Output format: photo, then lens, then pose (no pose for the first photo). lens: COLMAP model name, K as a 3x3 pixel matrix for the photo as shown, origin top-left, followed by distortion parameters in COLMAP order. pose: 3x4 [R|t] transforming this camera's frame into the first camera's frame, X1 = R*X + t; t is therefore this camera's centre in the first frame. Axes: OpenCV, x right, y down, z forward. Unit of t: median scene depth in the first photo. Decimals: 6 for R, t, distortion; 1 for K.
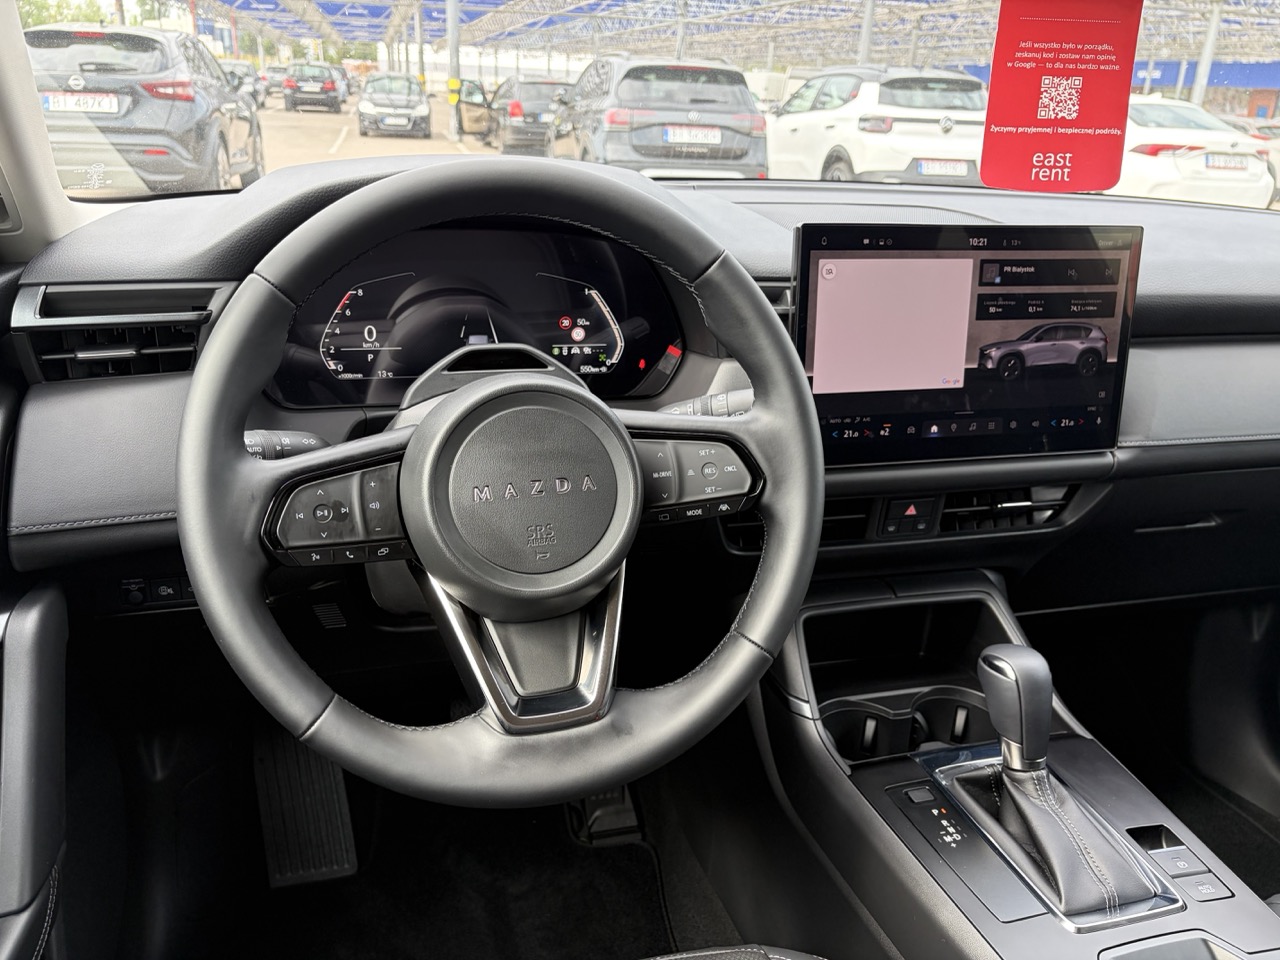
lens RADIAL K [[959.8, 0, 641.9], [0, 959.8, 482.7], [0, 0, 1]] dist [0.036445, -0.020147]
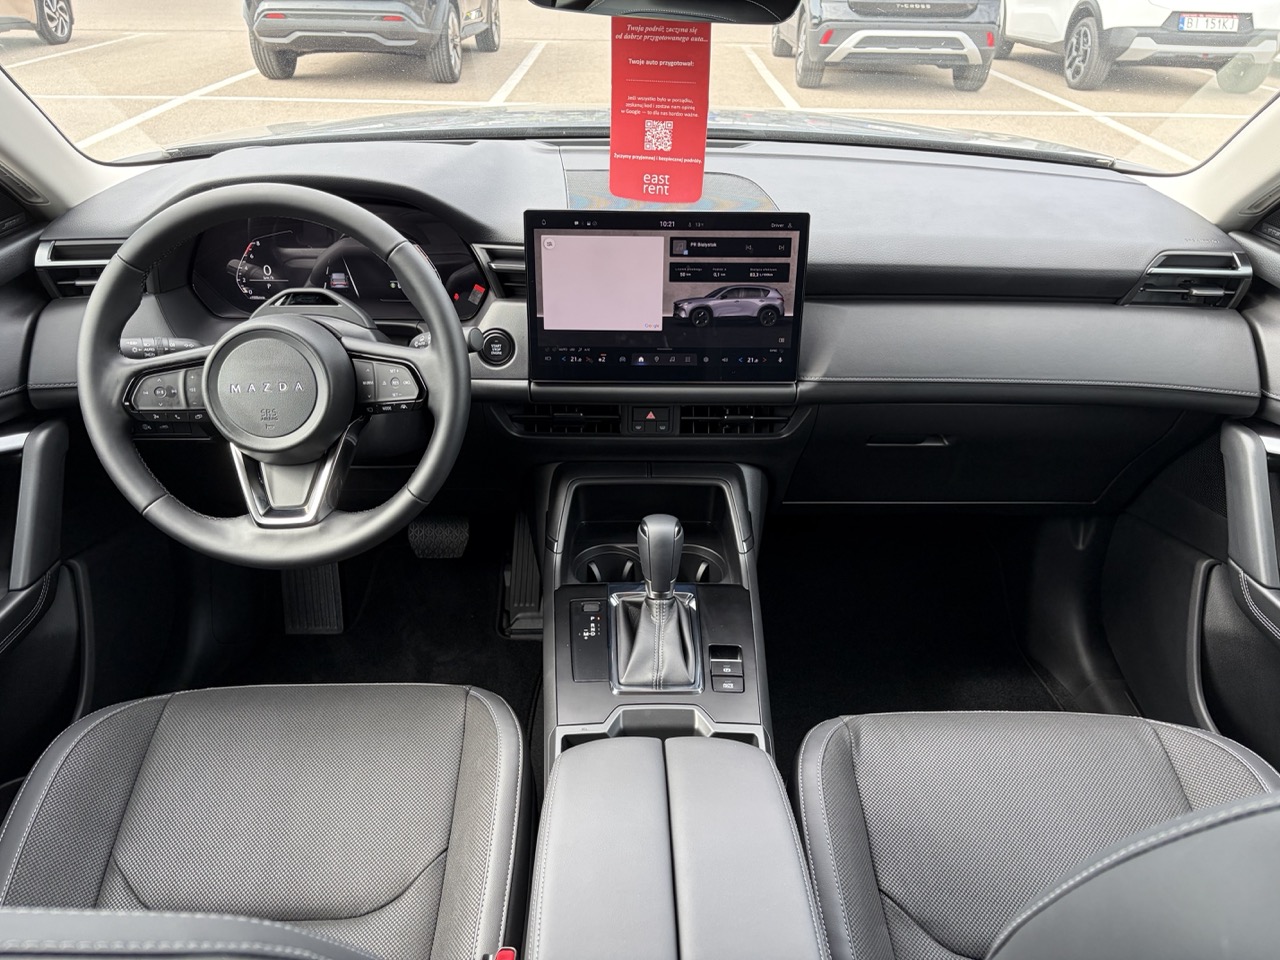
lens RADIAL K [[959.8, 0, 665.6], [0, 959.8, 491.0], [0, 0, 1]] dist [0.036445, -0.020147]
pose [[0.971822, 0.098660, -0.214077, 0.678041], [-0.065974, 0.985741, 0.154795, -0.088222], [0.226297, -0.136309, 0.964474, -0.367261]]
